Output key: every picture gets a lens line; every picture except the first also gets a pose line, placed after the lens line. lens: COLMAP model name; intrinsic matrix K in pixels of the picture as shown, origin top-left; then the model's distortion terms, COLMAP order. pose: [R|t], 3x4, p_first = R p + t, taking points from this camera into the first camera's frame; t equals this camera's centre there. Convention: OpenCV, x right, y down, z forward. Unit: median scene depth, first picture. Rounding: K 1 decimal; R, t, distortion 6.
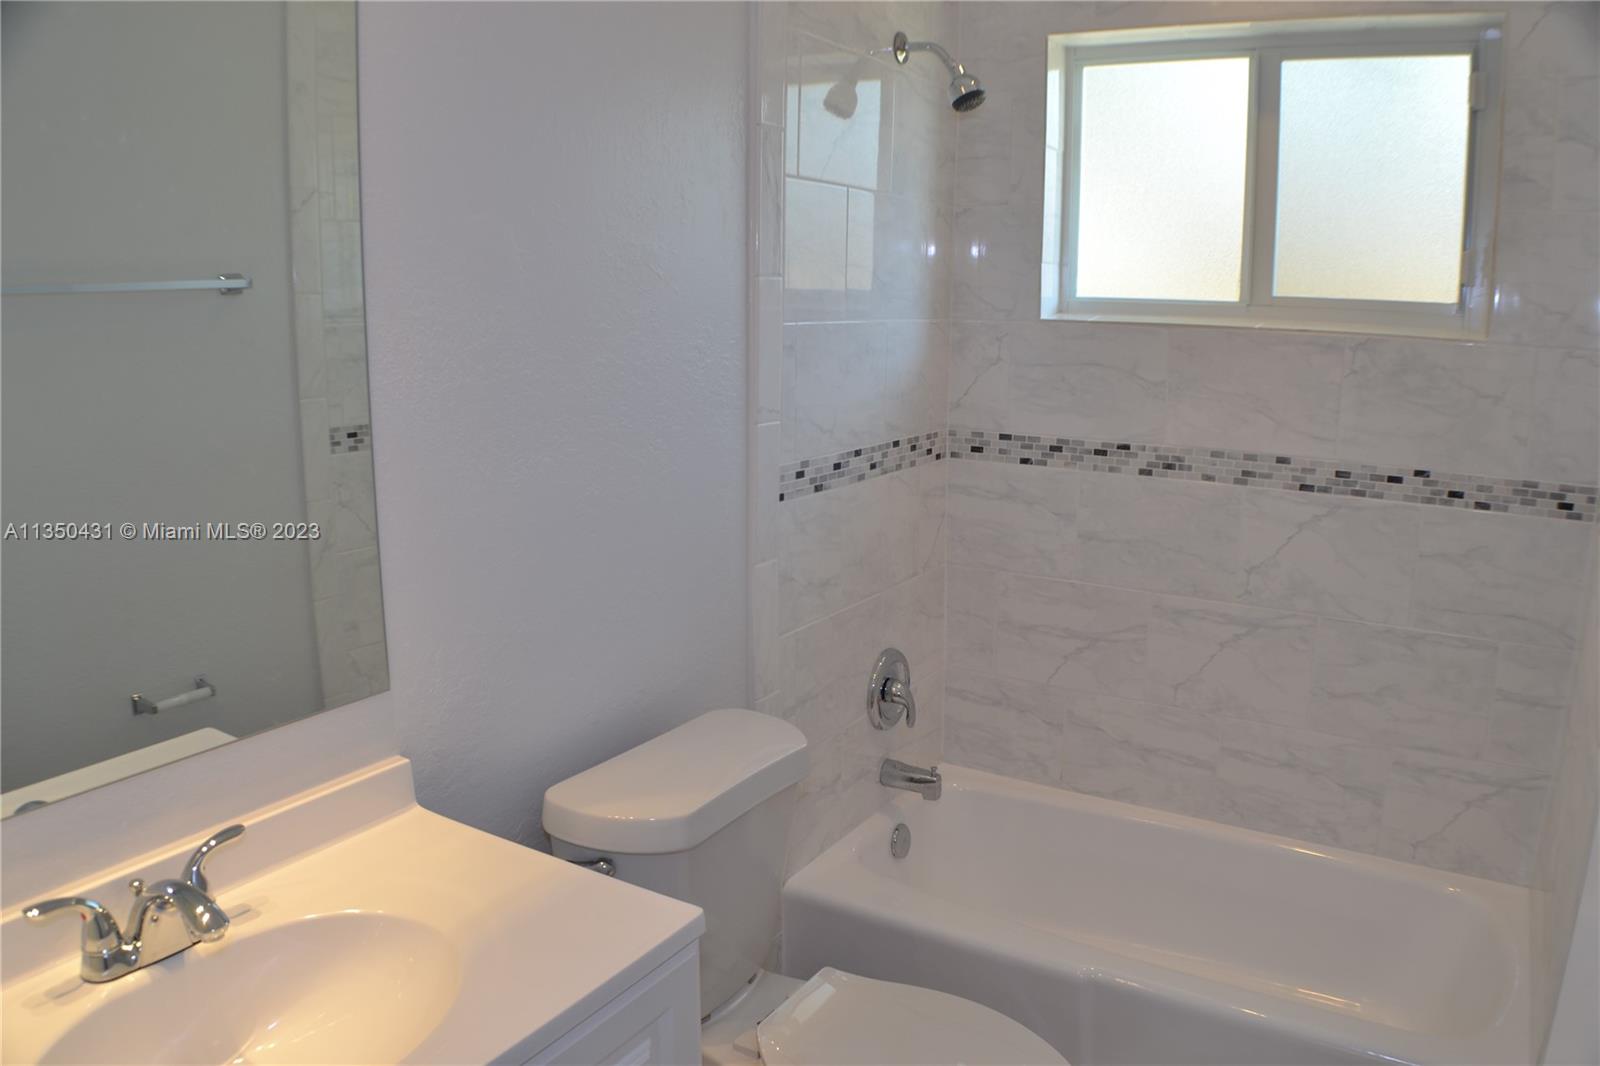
lens RADIAL K [[1166.3, 0, 795.8], [0, 1166.3, 563.0], [0, 0, 1]] dist [-0.147731, 0.008470]
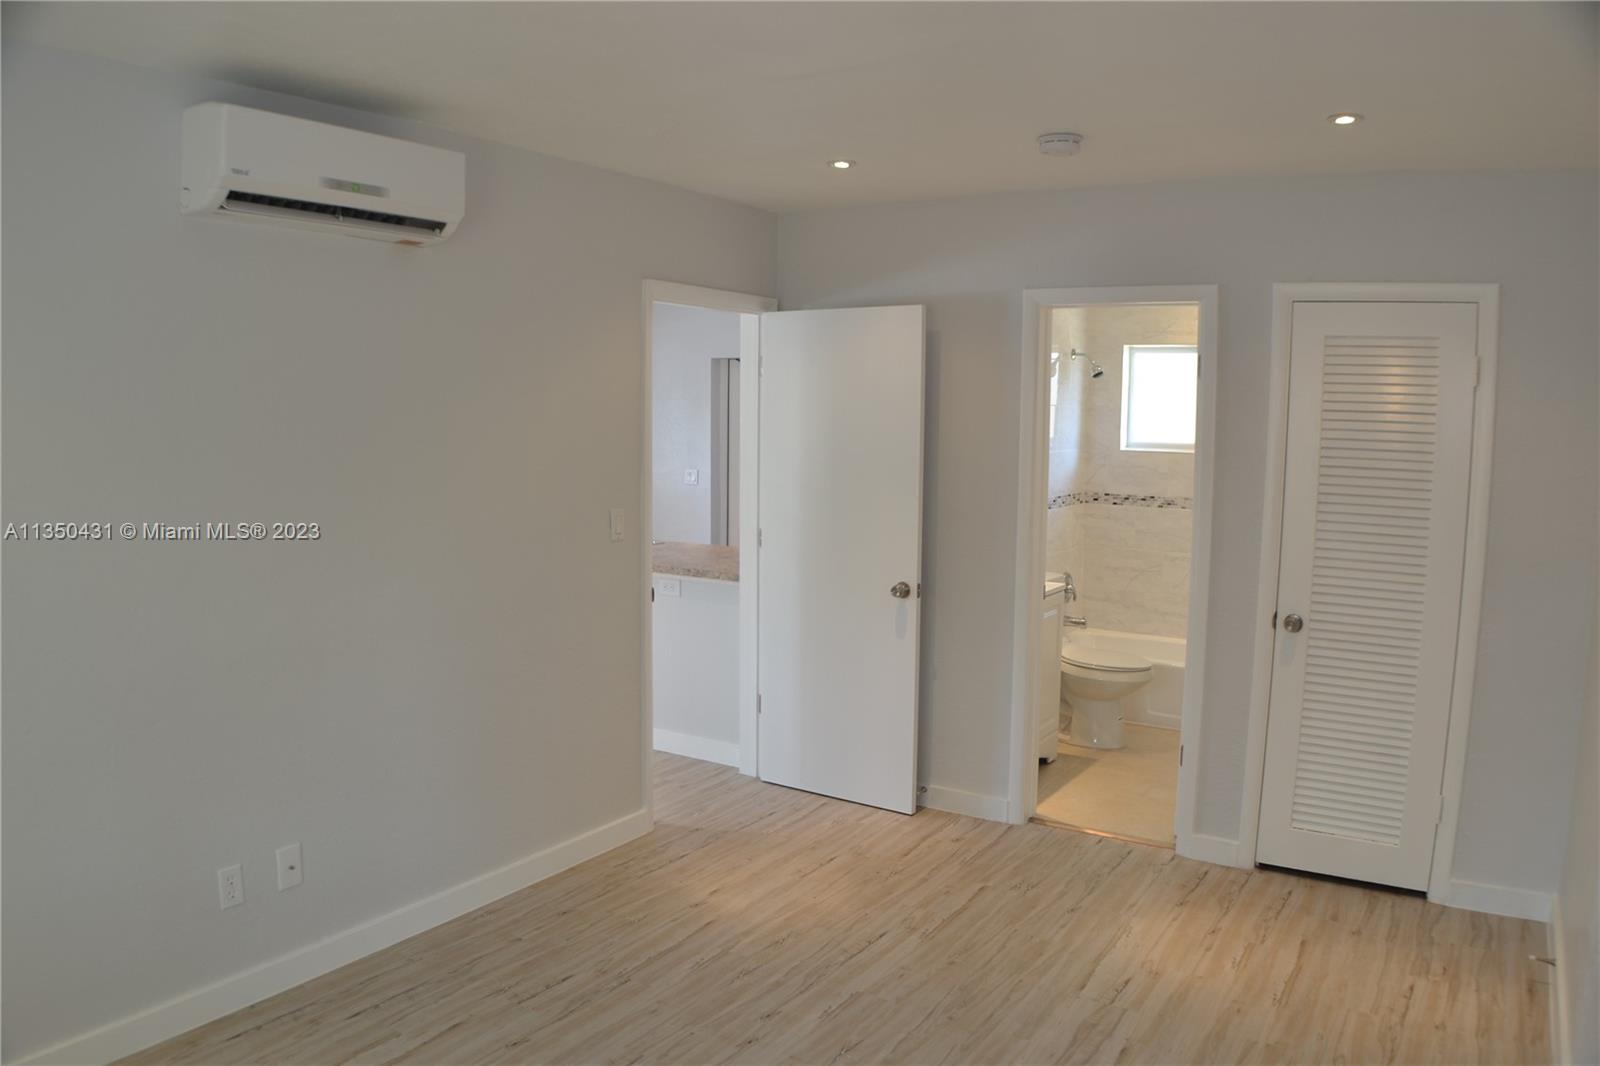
lens RADIAL K [[1166.3, 0, 795.8], [0, 1166.3, 563.0], [0, 0, 1]] dist [-0.147731, 0.008470]
pose [[0.999933, 0.005766, -0.010059, -0.512397], [-0.006721, 0.995193, -0.097705, 0.315344], [0.009448, 0.097766, 0.995165, -1.641697]]
